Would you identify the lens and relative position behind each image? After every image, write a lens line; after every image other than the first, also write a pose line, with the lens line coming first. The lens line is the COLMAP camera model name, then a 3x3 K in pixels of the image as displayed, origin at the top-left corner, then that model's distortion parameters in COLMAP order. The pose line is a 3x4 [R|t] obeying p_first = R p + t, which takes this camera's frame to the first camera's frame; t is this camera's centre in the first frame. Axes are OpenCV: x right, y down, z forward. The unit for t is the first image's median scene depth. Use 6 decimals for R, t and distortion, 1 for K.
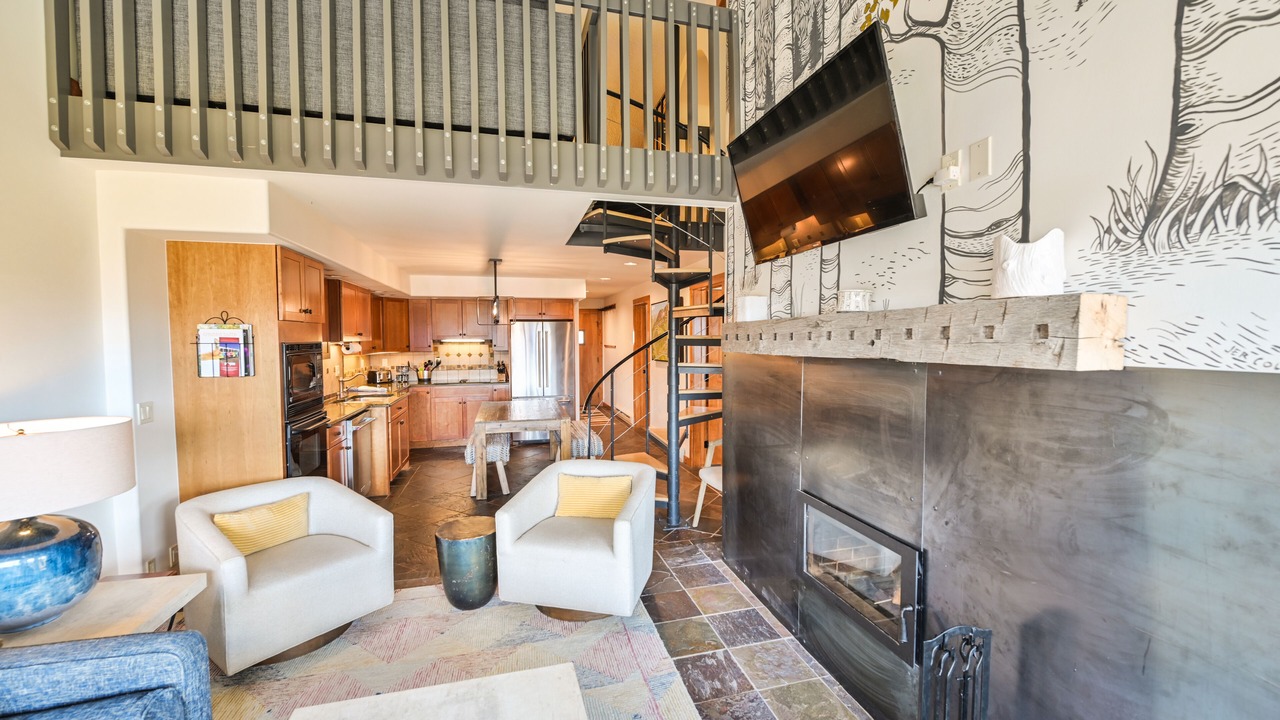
lens RADIAL K [[505.1, 0, 640.3], [0, 505.1, 356.2], [0, 0, 1]] dist [-0.000659, -0.000084]
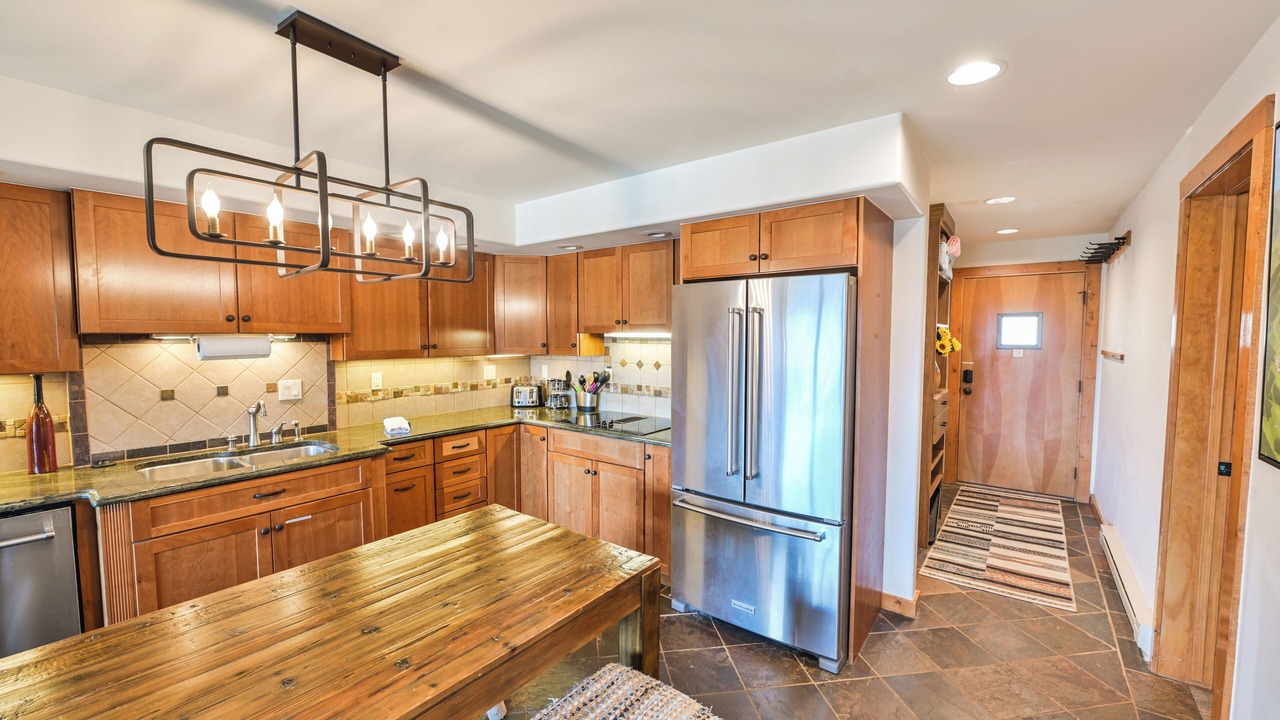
lens RADIAL K [[505.1, 0, 641.5], [0, 505.1, 366.5], [0, 0, 1]] dist [-0.000659, -0.000084]
pose [[0.613258, 0.054036, -0.788032, 0.023458], [-0.034830, 0.998537, 0.041365, -0.020787], [0.789115, 0.002080, 0.614243, 0.706265]]
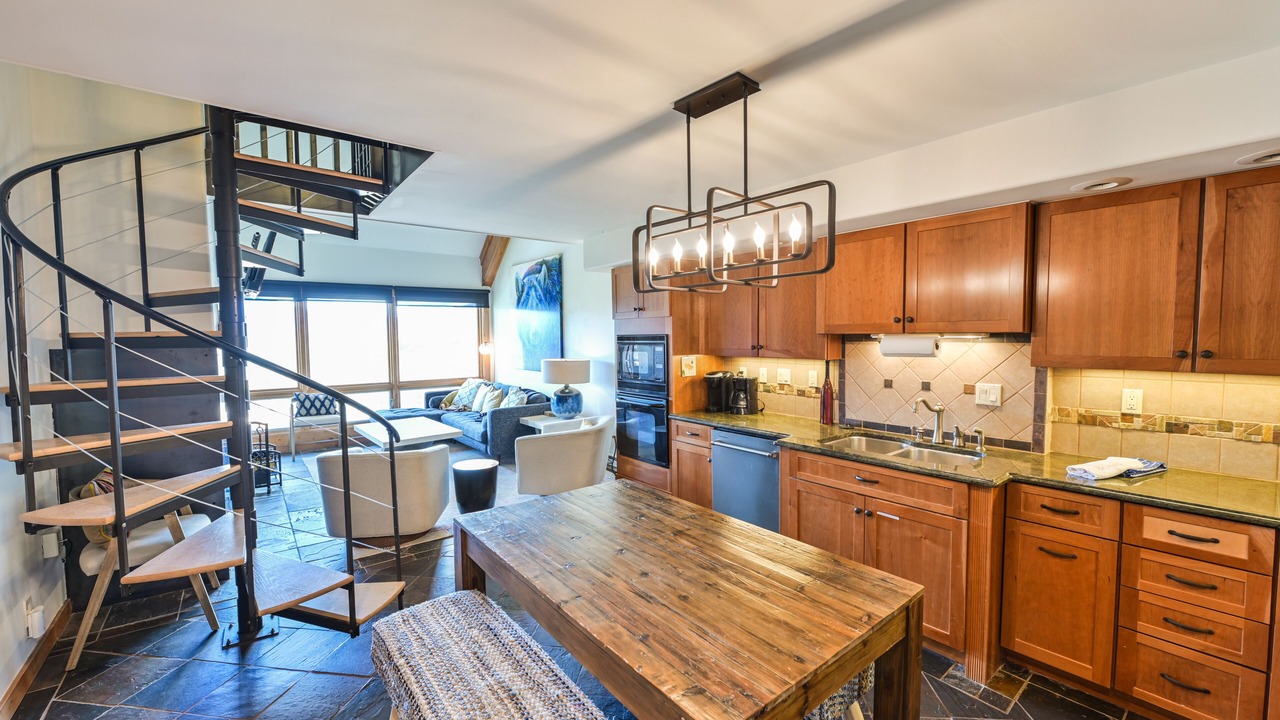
lens RADIAL K [[505.1, 0, 637.3], [0, 505.1, 356.5], [0, 0, 1]] dist [-0.000659, -0.000084]
pose [[-0.909850, 0.027060, -0.414054, -0.056419], [-0.007392, 0.996656, 0.081378, -0.029023], [0.414872, 0.077102, -0.906607, 0.902279]]
